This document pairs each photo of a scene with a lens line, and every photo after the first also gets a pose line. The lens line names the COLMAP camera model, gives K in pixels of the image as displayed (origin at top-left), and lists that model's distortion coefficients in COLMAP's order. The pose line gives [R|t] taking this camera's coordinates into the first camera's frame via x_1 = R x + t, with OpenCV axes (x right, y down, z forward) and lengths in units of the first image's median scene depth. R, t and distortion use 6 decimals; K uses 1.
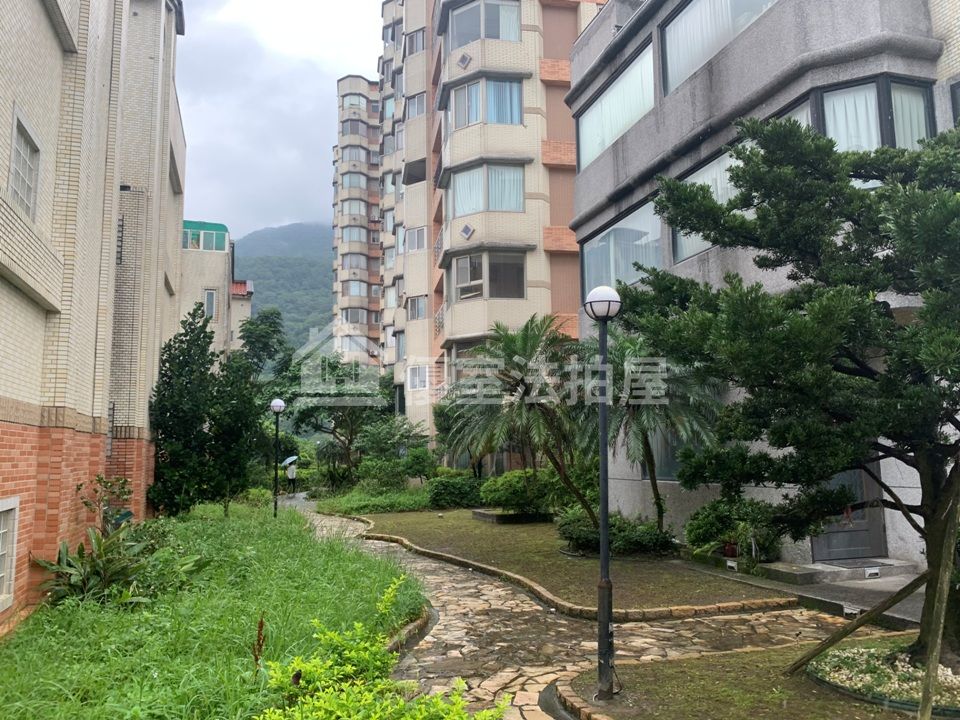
lens RADIAL K [[744.2, 0, 475.8], [0, 744.2, 351.3], [0, 0, 1]] dist [0.058575, -0.094628]
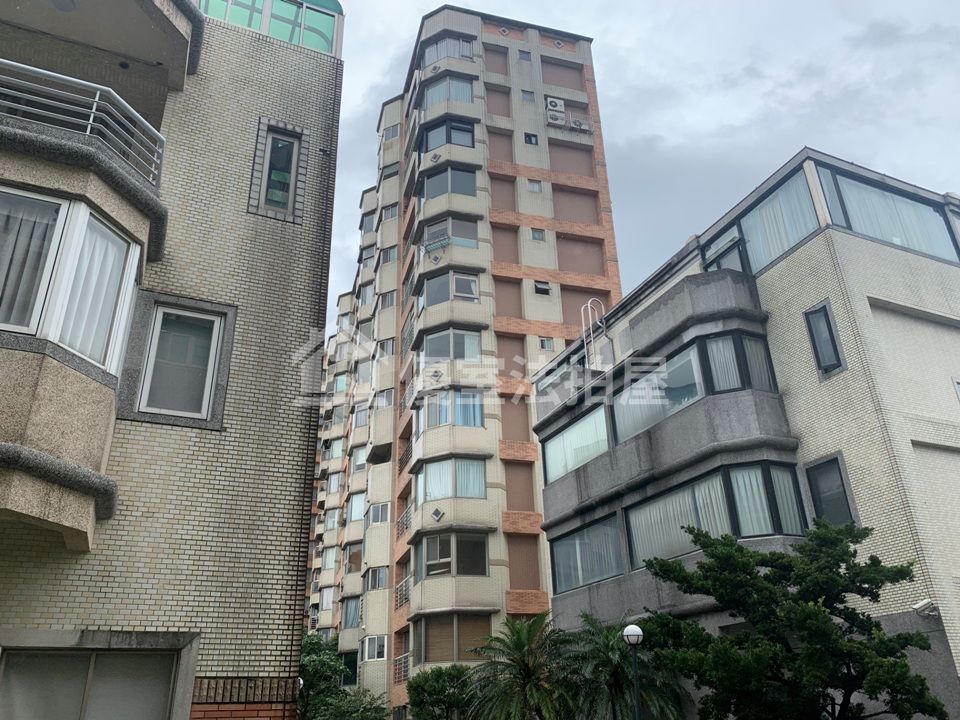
lens RADIAL K [[726.5, 0, 478.2], [0, 726.5, 350.8], [0, 0, 1]] dist [0.131502, -0.331696]
pose [[0.992176, 0.042497, 0.117389, -0.095887], [-0.002112, 0.945860, -0.324568, -0.031420], [-0.124827, 0.321781, 0.938549, -0.176461]]
